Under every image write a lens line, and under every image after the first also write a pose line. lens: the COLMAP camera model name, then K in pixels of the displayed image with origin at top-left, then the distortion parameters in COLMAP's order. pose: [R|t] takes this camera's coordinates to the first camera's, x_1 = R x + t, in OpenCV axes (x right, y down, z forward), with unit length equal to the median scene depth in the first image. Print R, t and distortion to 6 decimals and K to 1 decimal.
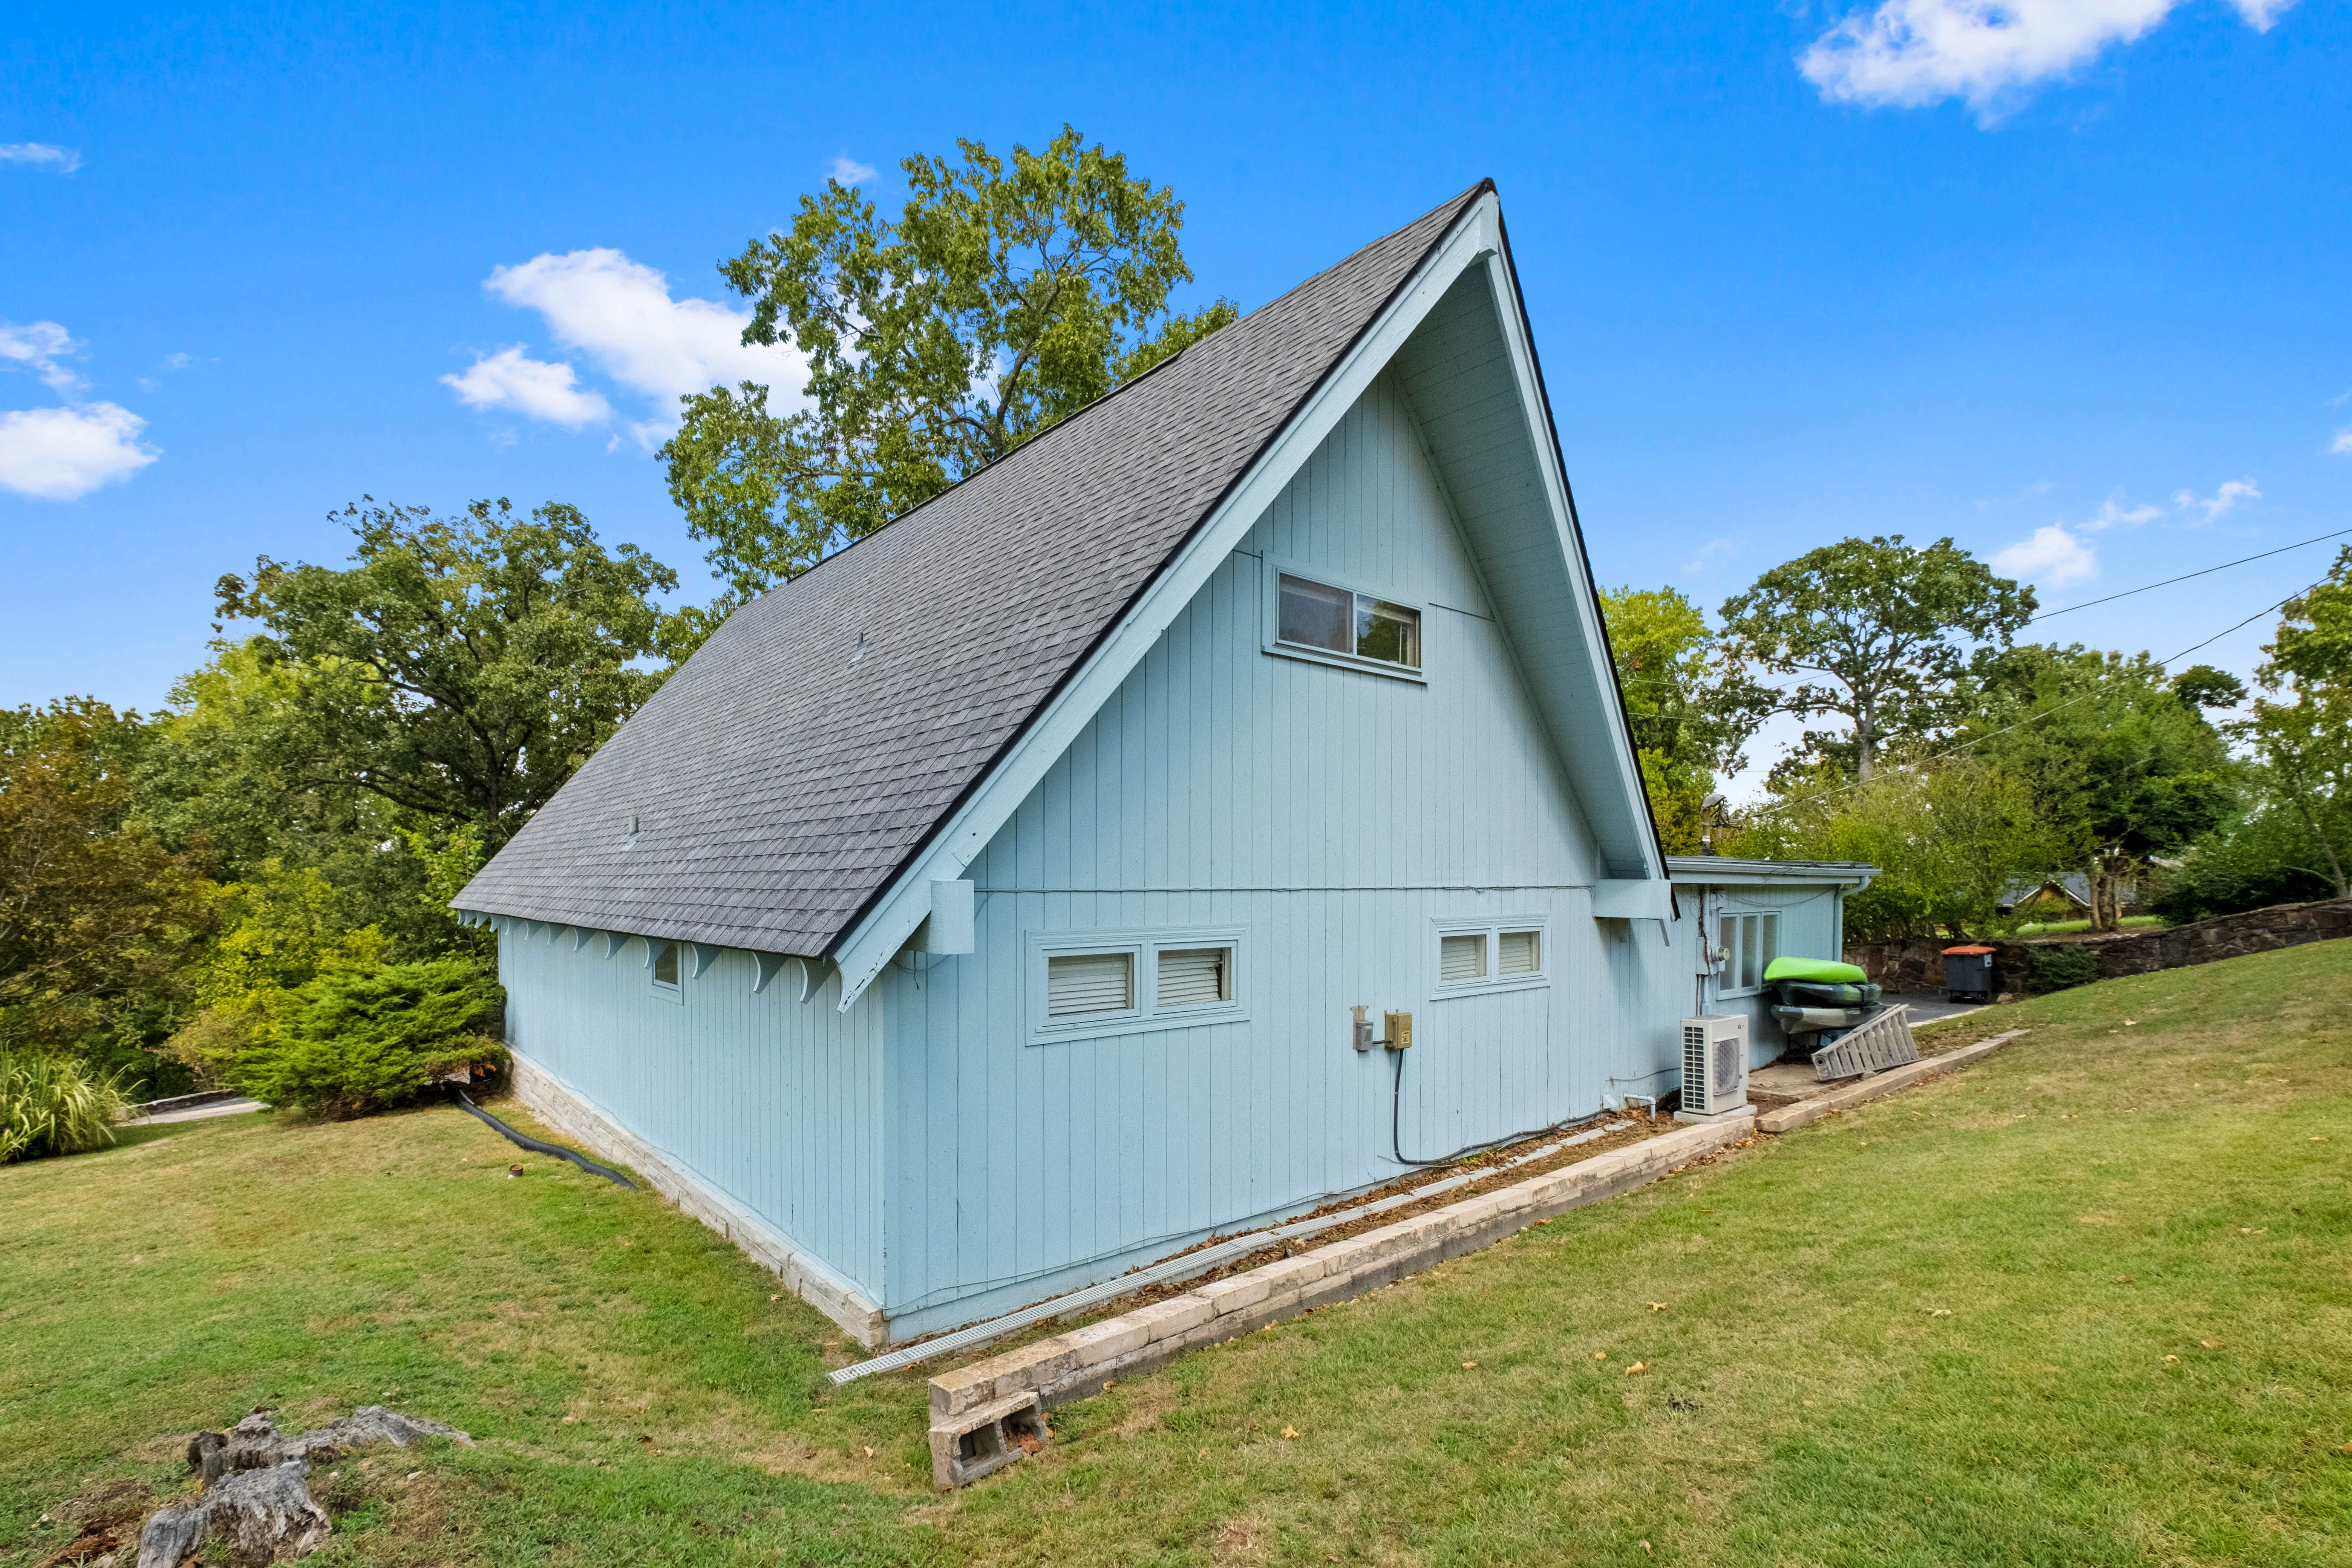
lens RADIAL K [[1046.6, 0, 1179.4], [0, 1046.6, 884.5], [0, 0, 1]] dist [-0.001777, -0.000735]
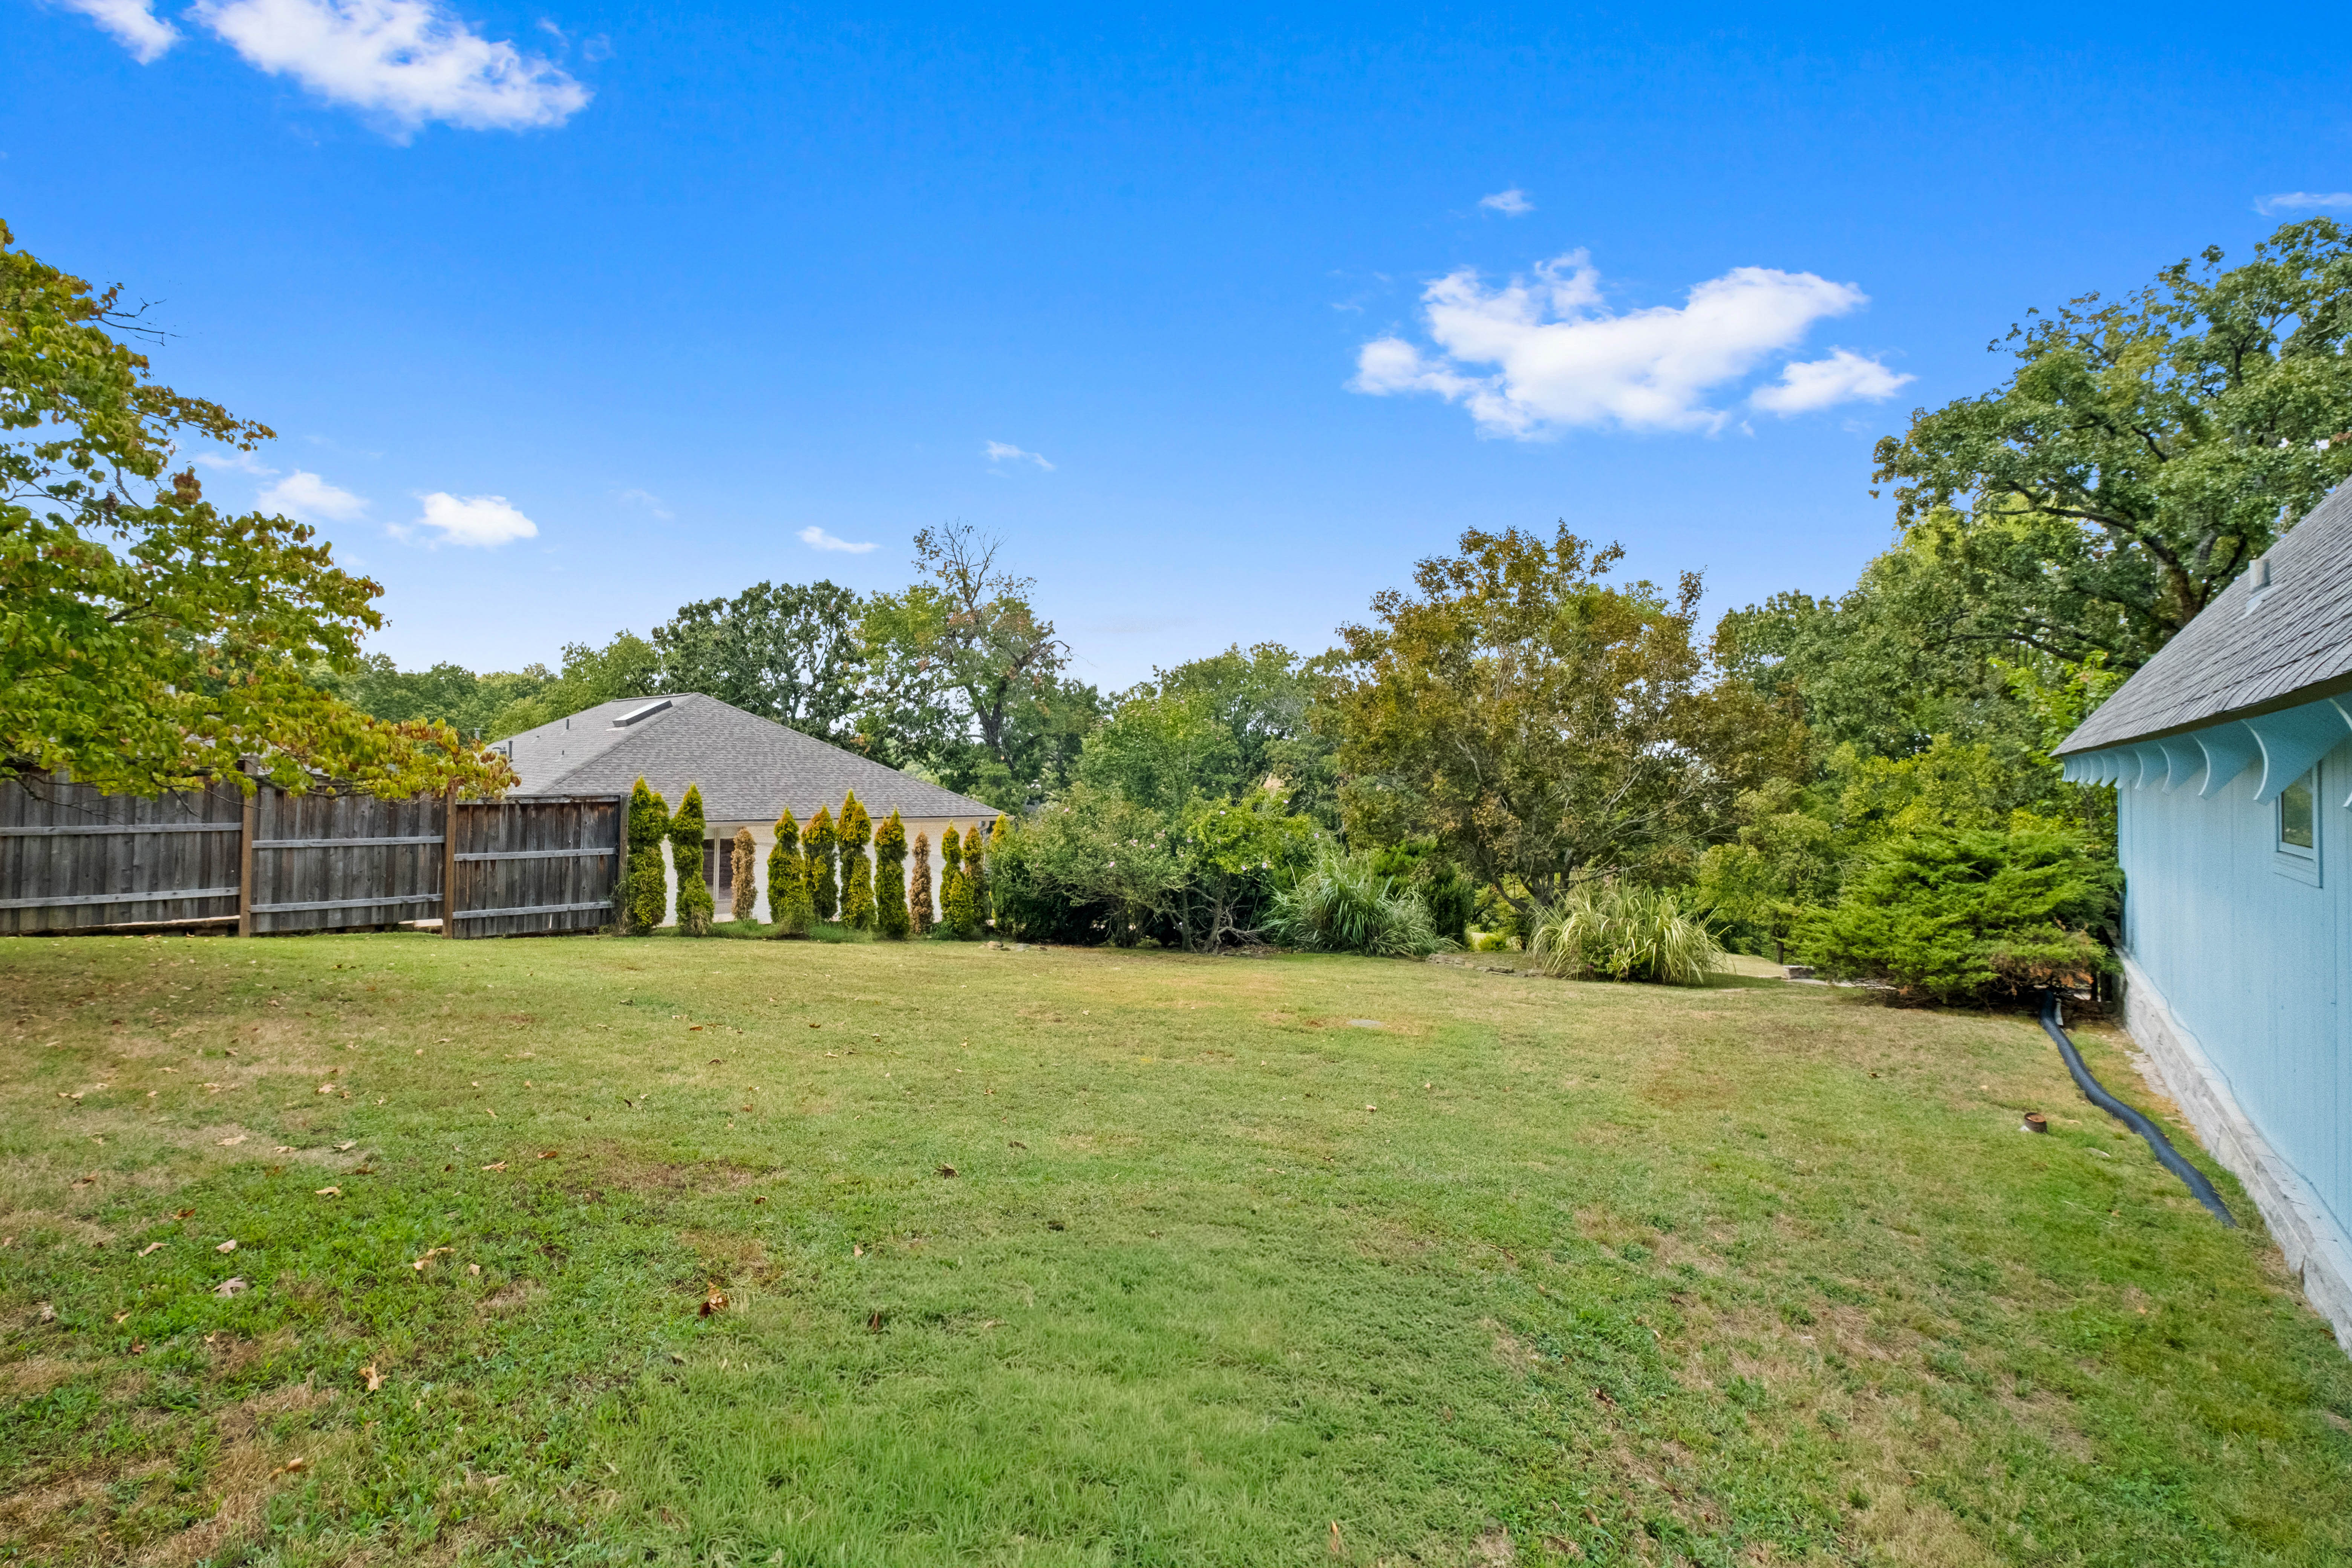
lens RADIAL K [[1151.0, 0, 1179.6], [0, 1151.0, 736.4], [0, 0, 1]] dist [-0.001835, -0.000354]
pose [[0.225044, -0.023781, -0.974058, -0.039795], [-0.020674, 0.999360, -0.029175, 0.048481], [0.974129, 0.026704, 0.224409, 0.231497]]
